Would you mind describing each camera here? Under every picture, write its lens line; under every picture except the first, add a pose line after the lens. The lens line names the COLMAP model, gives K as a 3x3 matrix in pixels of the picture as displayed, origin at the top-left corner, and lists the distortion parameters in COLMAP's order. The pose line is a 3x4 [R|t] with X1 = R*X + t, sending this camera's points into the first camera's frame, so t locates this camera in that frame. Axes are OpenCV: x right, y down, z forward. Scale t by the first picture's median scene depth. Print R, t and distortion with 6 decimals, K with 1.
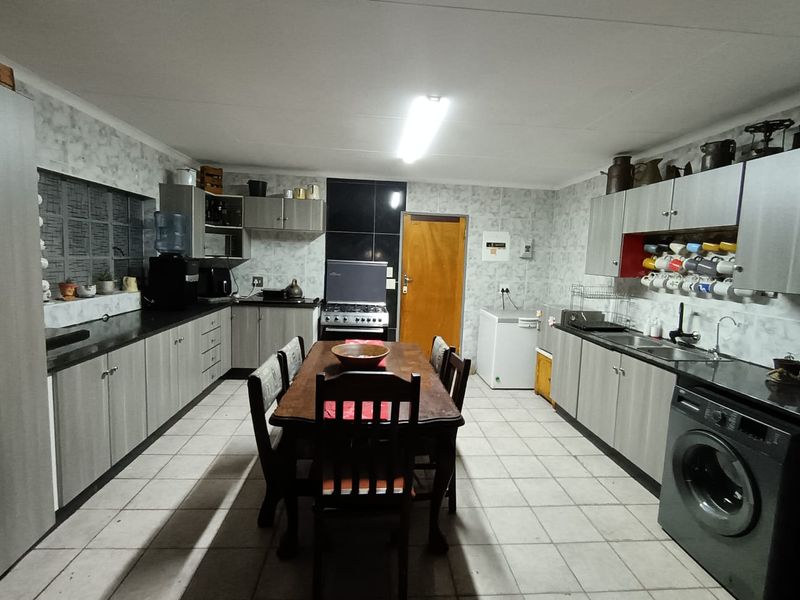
lens RADIAL K [[383.2, 0, 400.3], [0, 383.2, 297.3], [0, 0, 1]] dist [-0.015396, 0.001463]
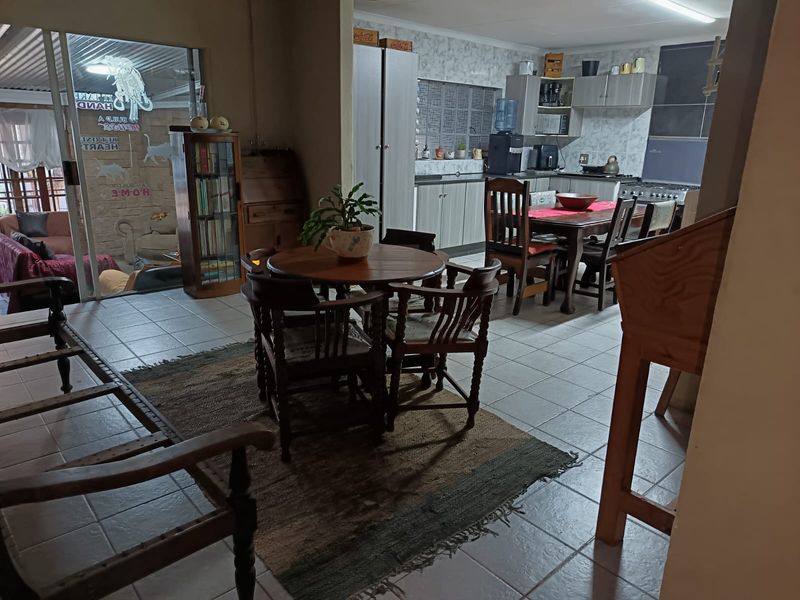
lens RADIAL K [[559.5, 0, 398.3], [0, 559.5, 302.3], [0, 0, 1]] dist [0.003133, -0.000182]
pose [[0.616894, 0.201107, -0.760919, 0.639499], [-0.080592, 0.977862, 0.193106, 0.100467], [0.782909, -0.057802, 0.619446, -0.443357]]
